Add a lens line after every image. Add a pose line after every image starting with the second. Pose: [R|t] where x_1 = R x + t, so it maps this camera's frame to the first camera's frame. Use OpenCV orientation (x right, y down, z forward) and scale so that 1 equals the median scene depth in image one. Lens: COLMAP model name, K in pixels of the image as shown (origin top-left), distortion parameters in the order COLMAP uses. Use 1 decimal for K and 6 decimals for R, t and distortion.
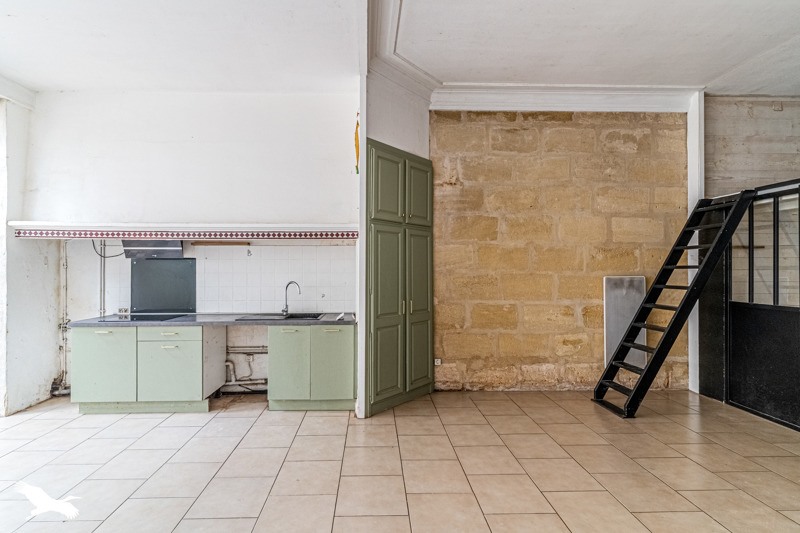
lens RADIAL K [[375.7, 0, 413.6], [0, 375.7, 266.6], [0, 0, 1]] dist [0.001962, 0.000261]
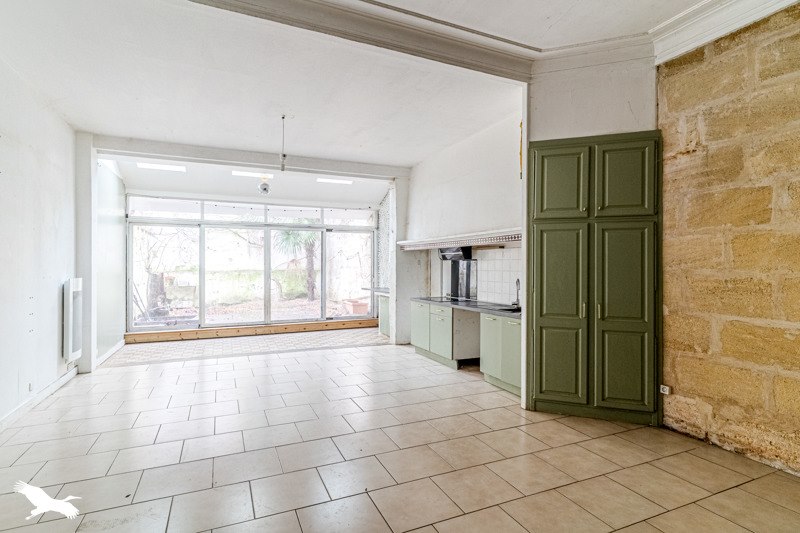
lens RADIAL K [[426.3, 0, 449.2], [0, 426.3, 265.8], [0, 0, 1]] dist [0.000010, 0.000125]
pose [[0.419775, -0.000267, -0.907628, 0.658762], [0.001606, 0.999999, 0.000448, -0.000734], [0.907627, -0.001645, 0.419775, 0.230609]]
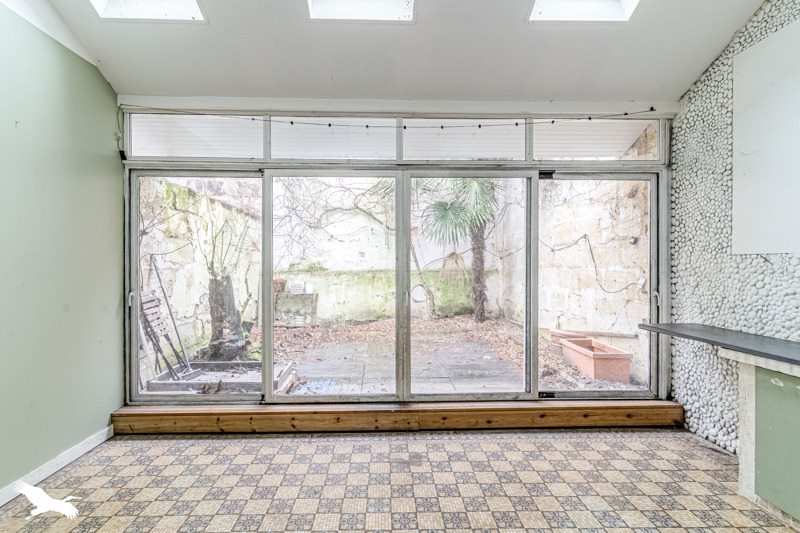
lens RADIAL K [[375.7, 0, 413.6], [0, 375.7, 266.6], [0, 0, 1]] dist [0.001962, 0.000261]
pose [[0.005910, 0.007174, -0.999957, -0.546183], [0.001419, 0.999973, 0.007182, -0.000197], [0.999982, -0.001462, 0.005900, 0.298870]]
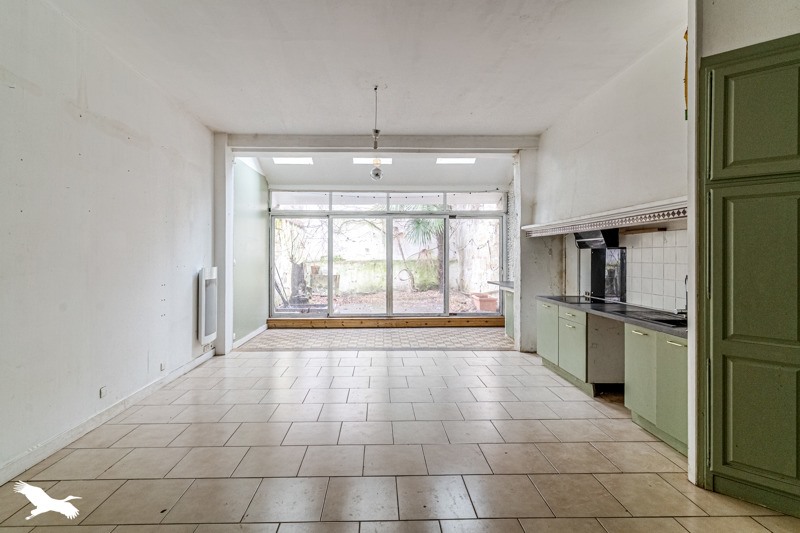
lens RADIAL K [[440.3, 0, 414.1], [0, 440.3, 253.0], [0, 0, 1]] dist [0.001919, 0.000746]
pose [[-0.000826, -0.007050, -0.999975, 0.498857], [0.001598, 0.999974, -0.007052, -0.000450], [0.999998, -0.001604, -0.000815, 0.379580]]
